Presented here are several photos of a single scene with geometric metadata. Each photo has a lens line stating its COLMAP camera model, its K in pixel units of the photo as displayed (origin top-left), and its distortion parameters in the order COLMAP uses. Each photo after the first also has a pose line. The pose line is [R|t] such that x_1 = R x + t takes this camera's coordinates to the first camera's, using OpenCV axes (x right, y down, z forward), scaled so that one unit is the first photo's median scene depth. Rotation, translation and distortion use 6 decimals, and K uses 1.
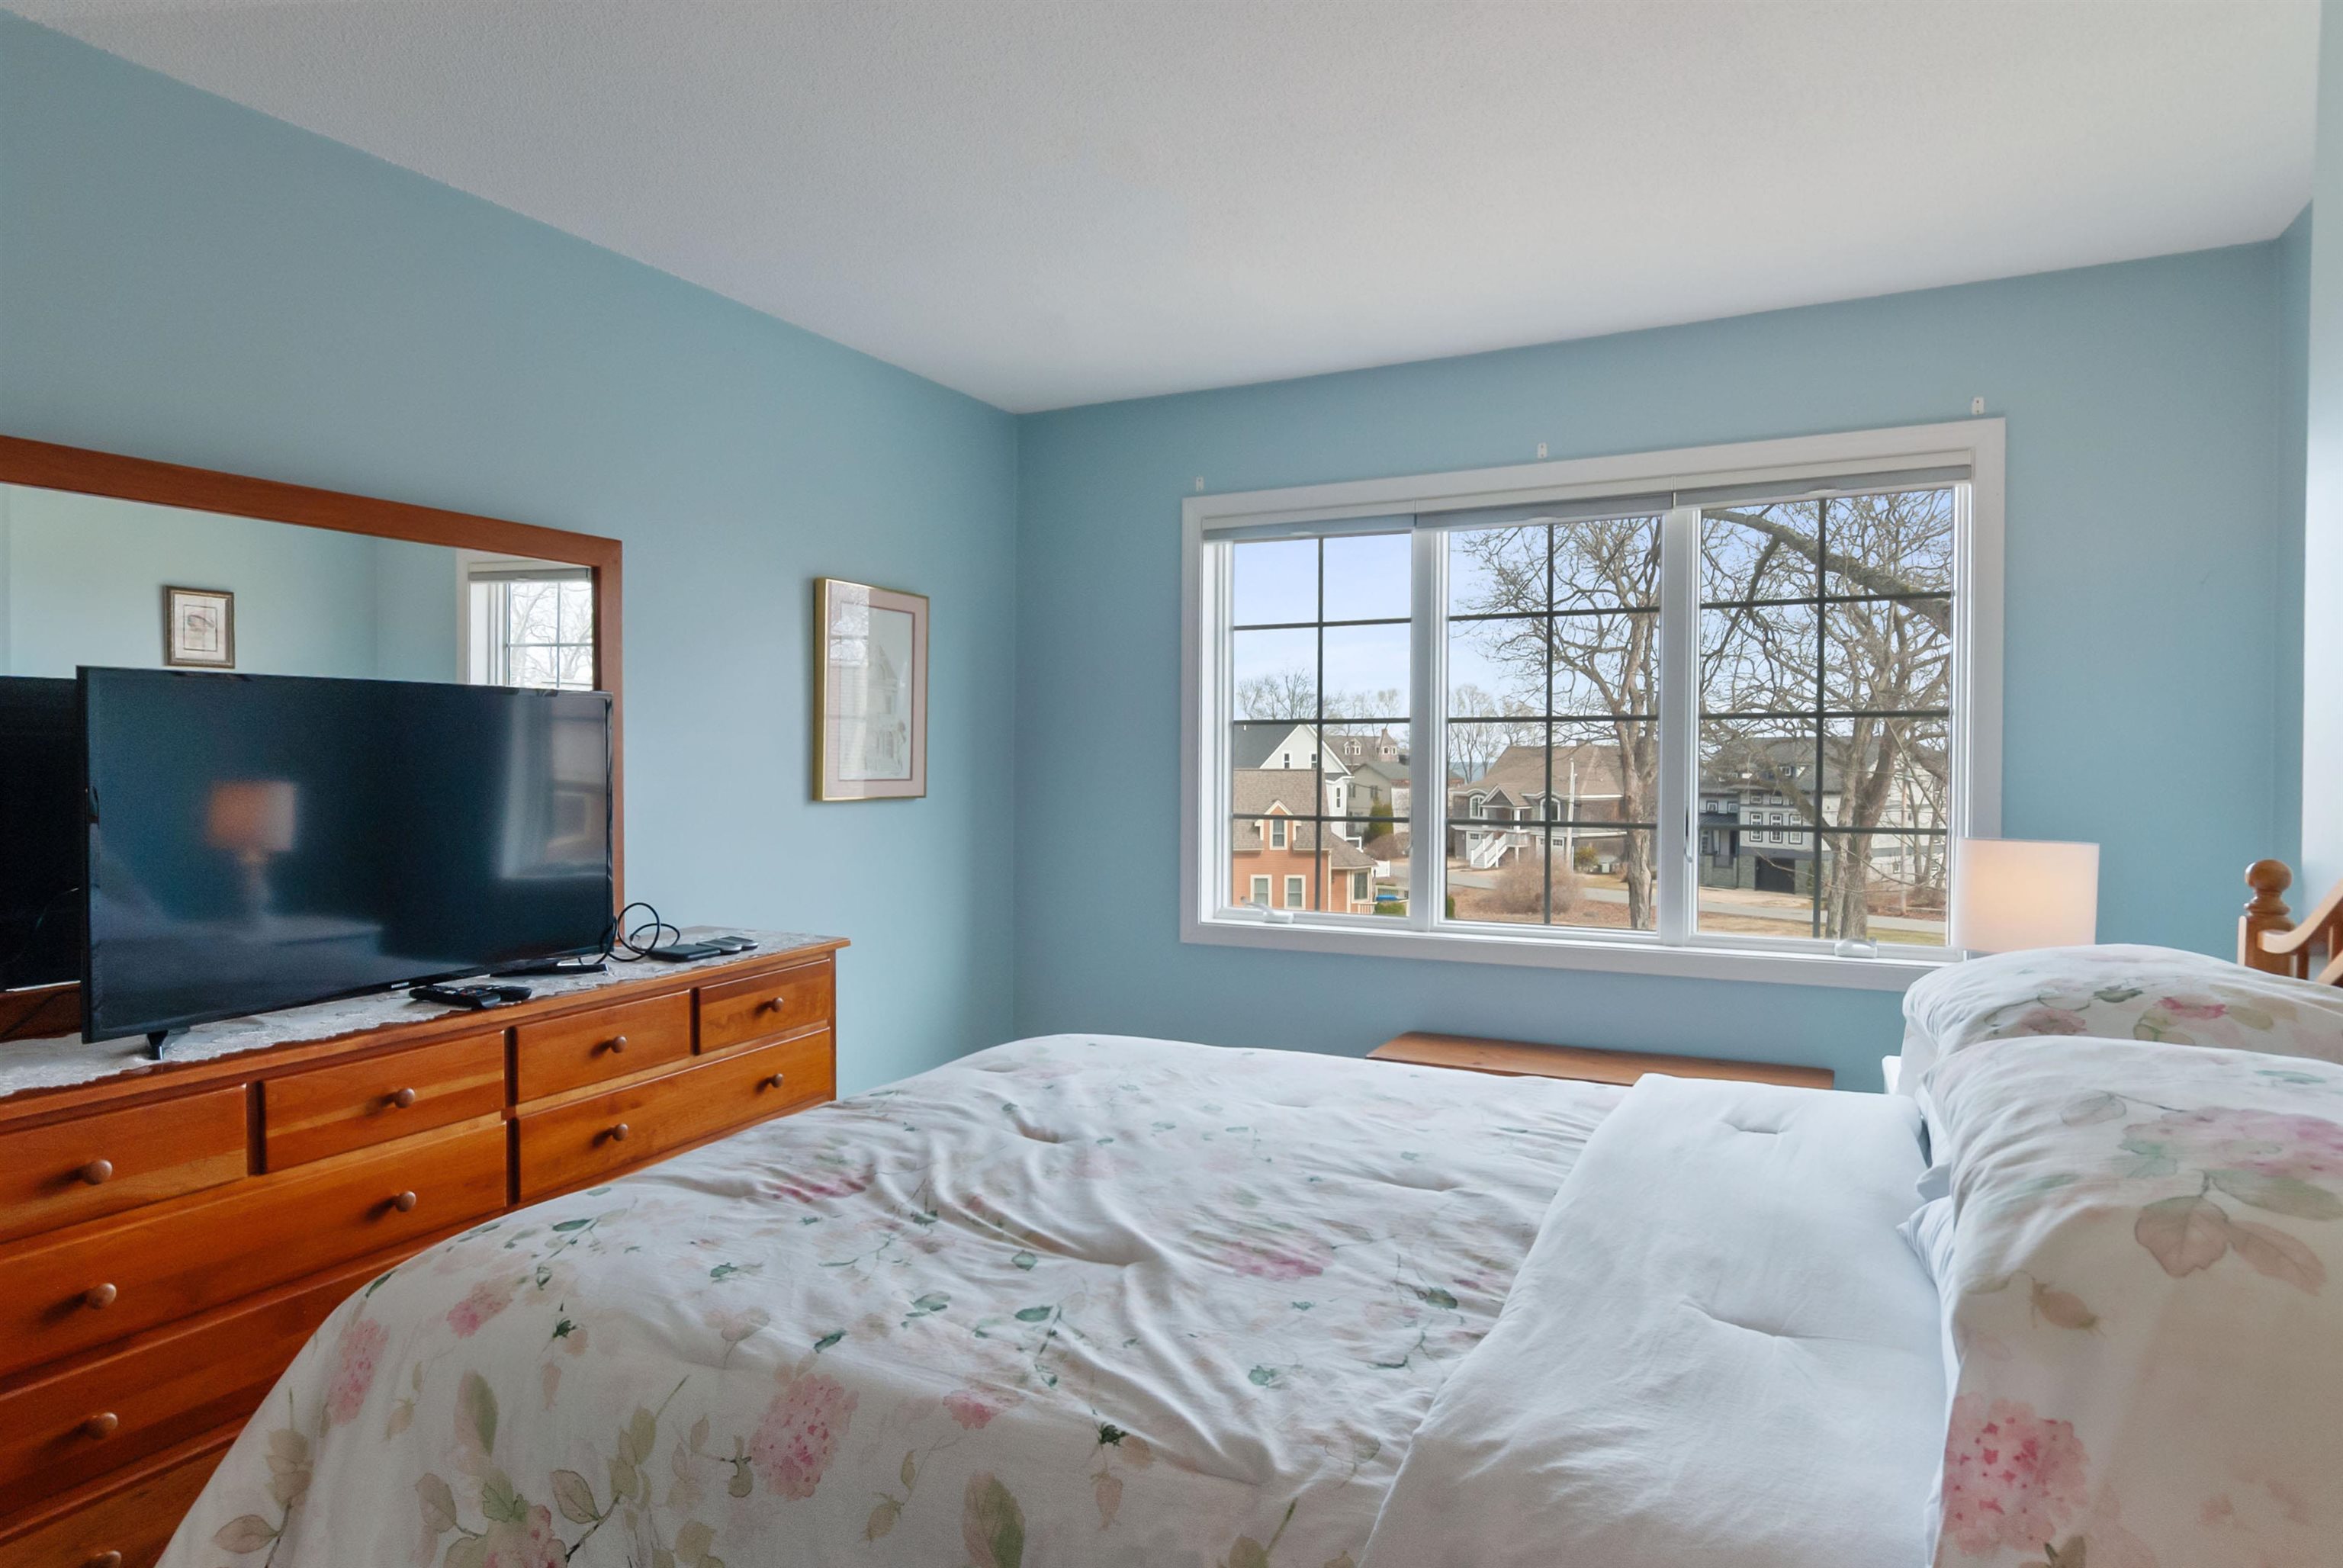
lens RADIAL K [[1383.7, 0, 1174.2], [0, 1383.7, 816.2], [0, 0, 1]] dist [0.005411, -0.001306]
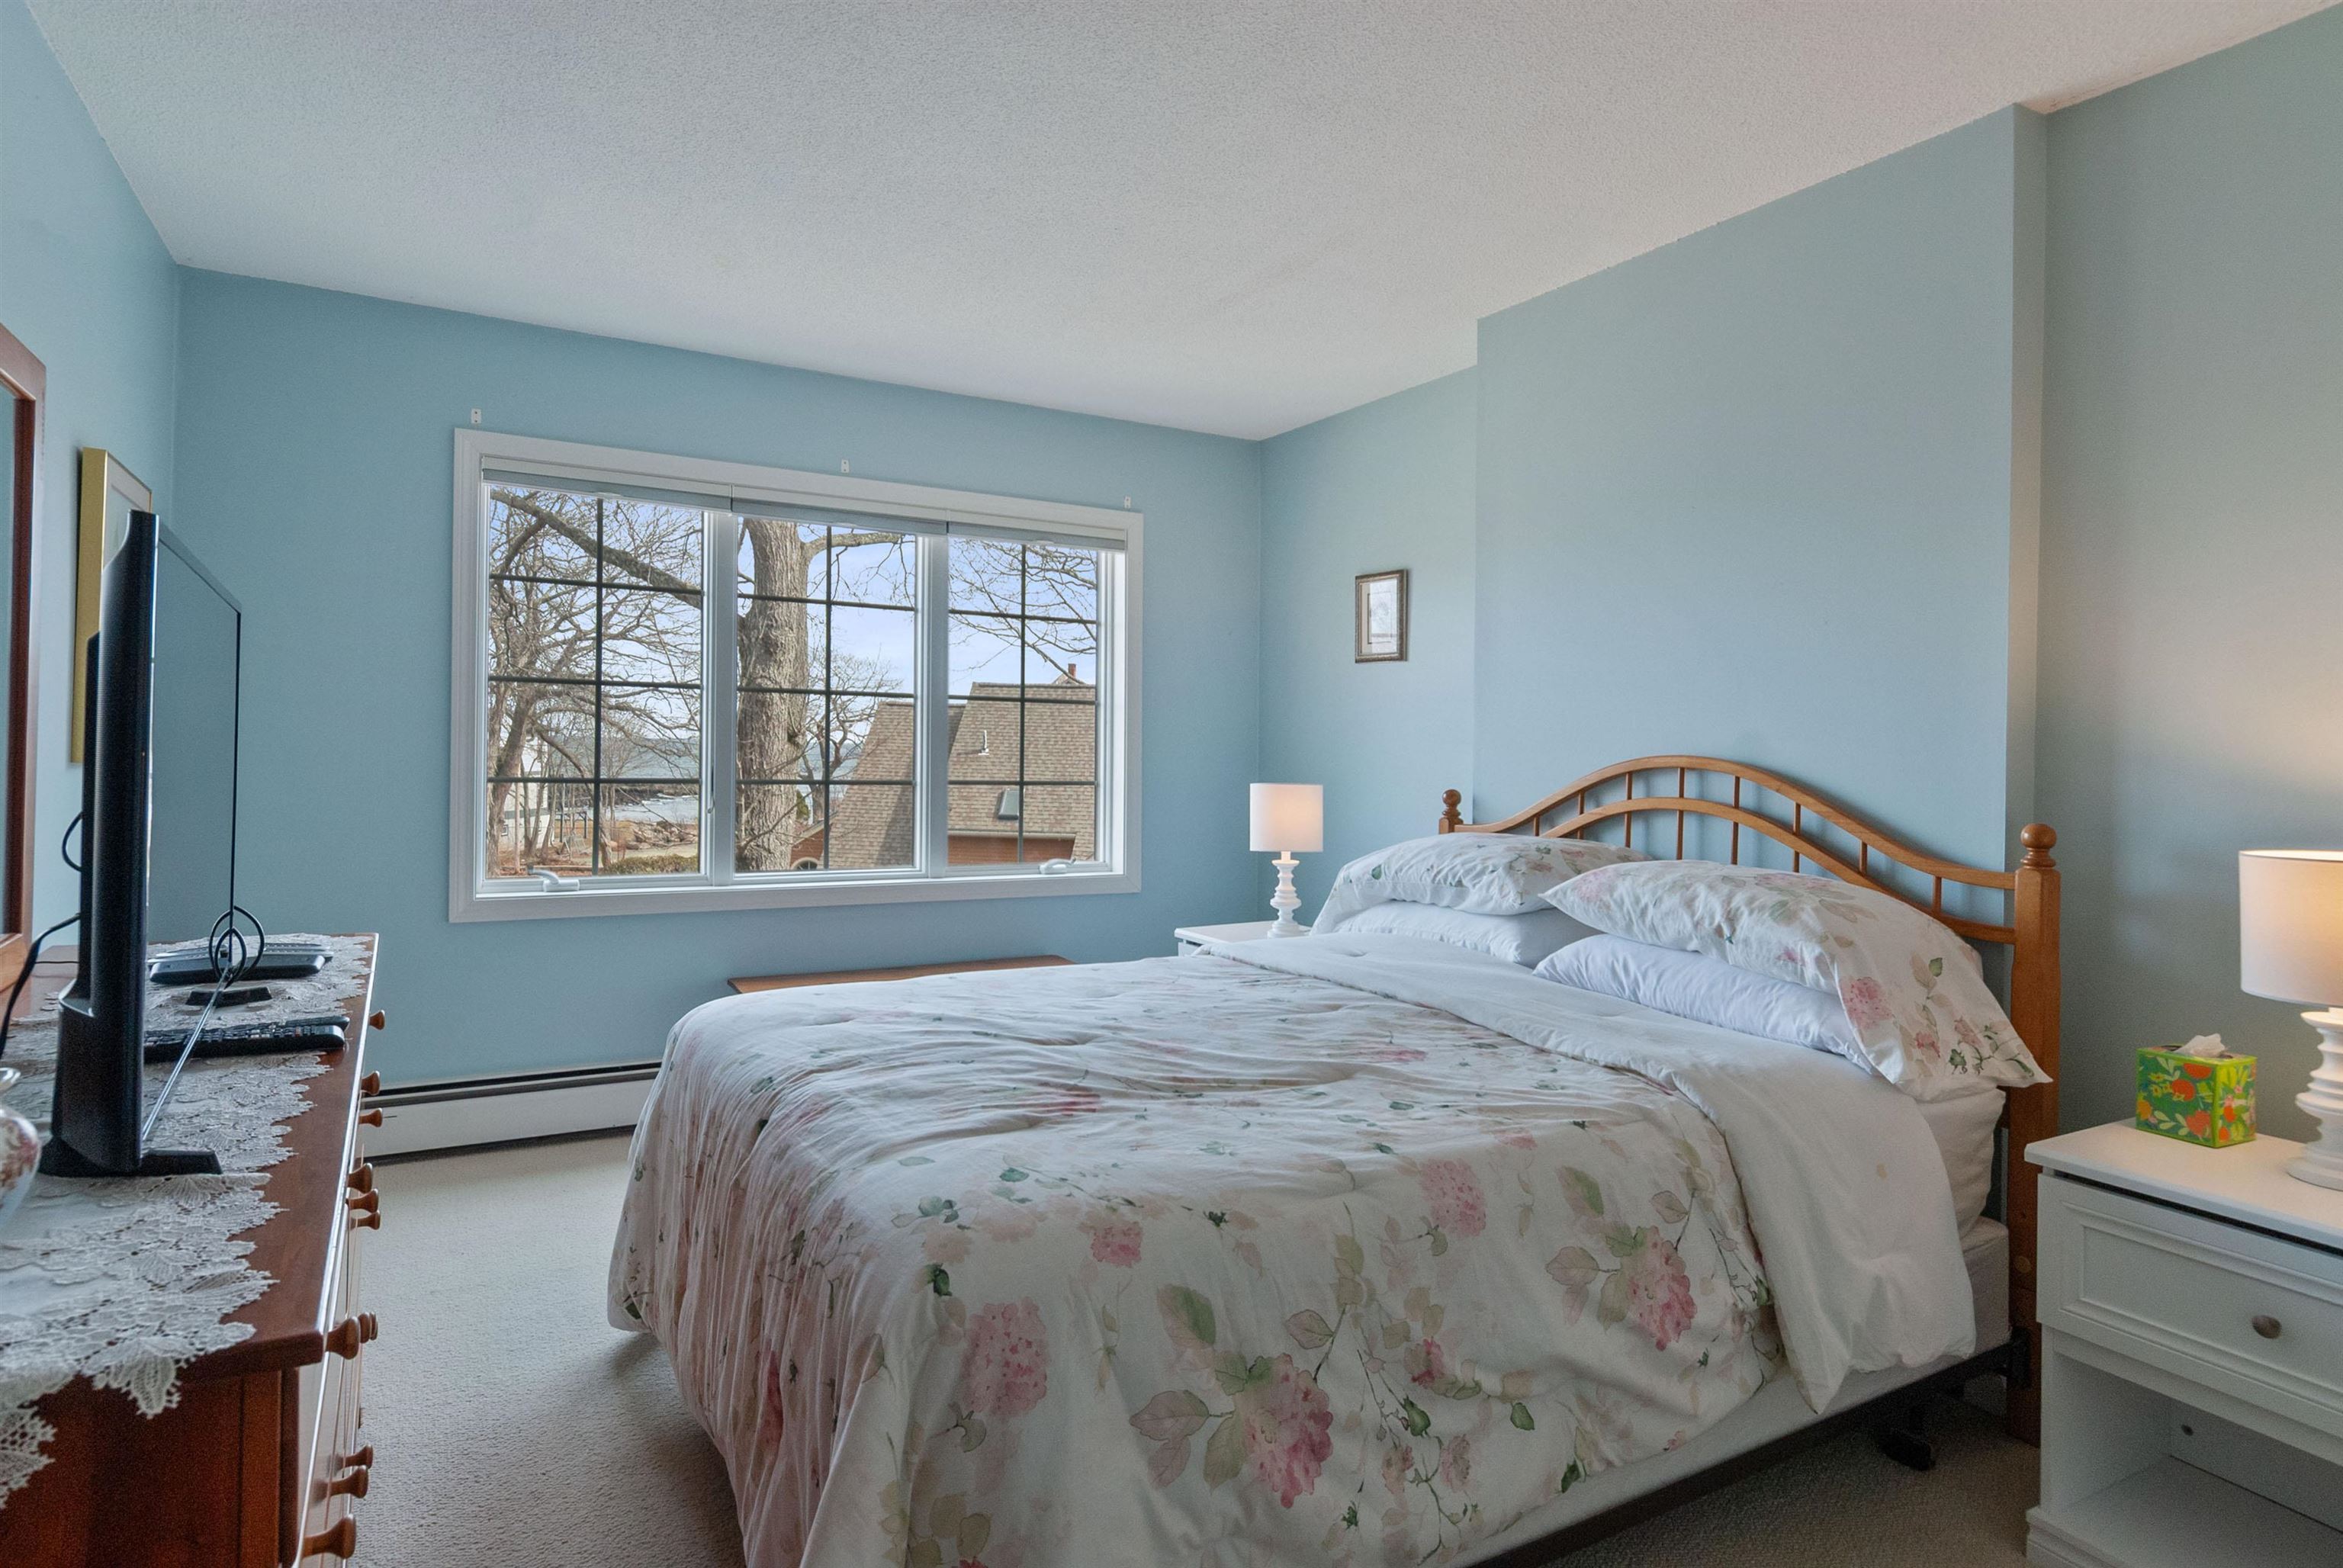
lens RADIAL K [[1256.0, 0, 1219.7], [0, 1256.0, 770.1], [0, 0, 1]] dist [0.004987, -0.003204]
pose [[0.533805, -0.004626, 0.845595, -1.138655], [0.013599, 0.999903, -0.003115, 0.007150], [-0.845498, 0.013162, 0.533816, 0.390475]]
